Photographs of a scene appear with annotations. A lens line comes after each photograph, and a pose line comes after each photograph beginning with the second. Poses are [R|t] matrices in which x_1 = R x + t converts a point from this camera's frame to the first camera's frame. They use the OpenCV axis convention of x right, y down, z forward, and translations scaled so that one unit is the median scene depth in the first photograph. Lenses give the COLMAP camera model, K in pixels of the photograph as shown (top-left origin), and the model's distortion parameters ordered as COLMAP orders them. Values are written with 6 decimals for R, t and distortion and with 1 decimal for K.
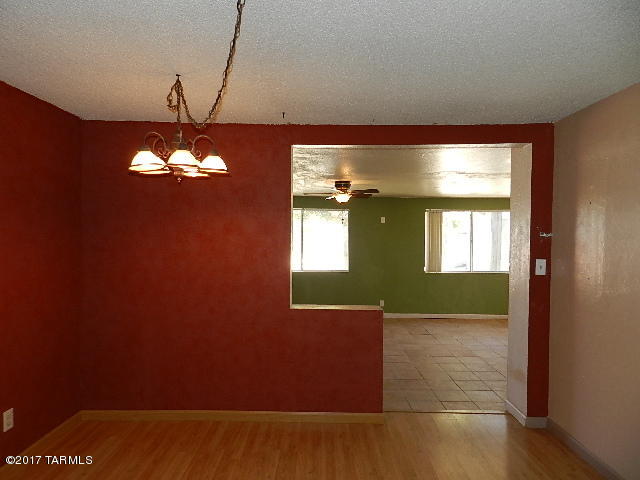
lens RADIAL K [[439.3, 0, 320.0], [0, 439.3, 240.0], [0, 0, 1]] dist [0.018475, -0.003460]
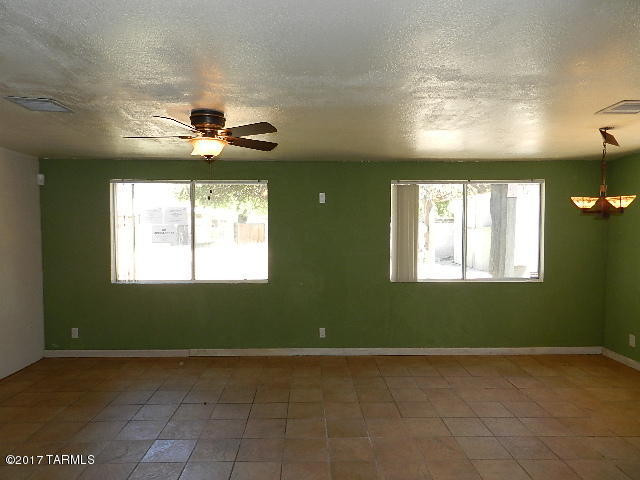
lens RADIAL K [[439.3, 0, 320.0], [0, 439.3, 240.0], [0, 0, 1]] dist [0.018475, -0.003460]
pose [[0.999260, -0.009520, 0.037261, 0.118450], [0.008320, 0.999446, 0.032215, -0.006491], [-0.037547, -0.031881, 0.998786, 0.391235]]
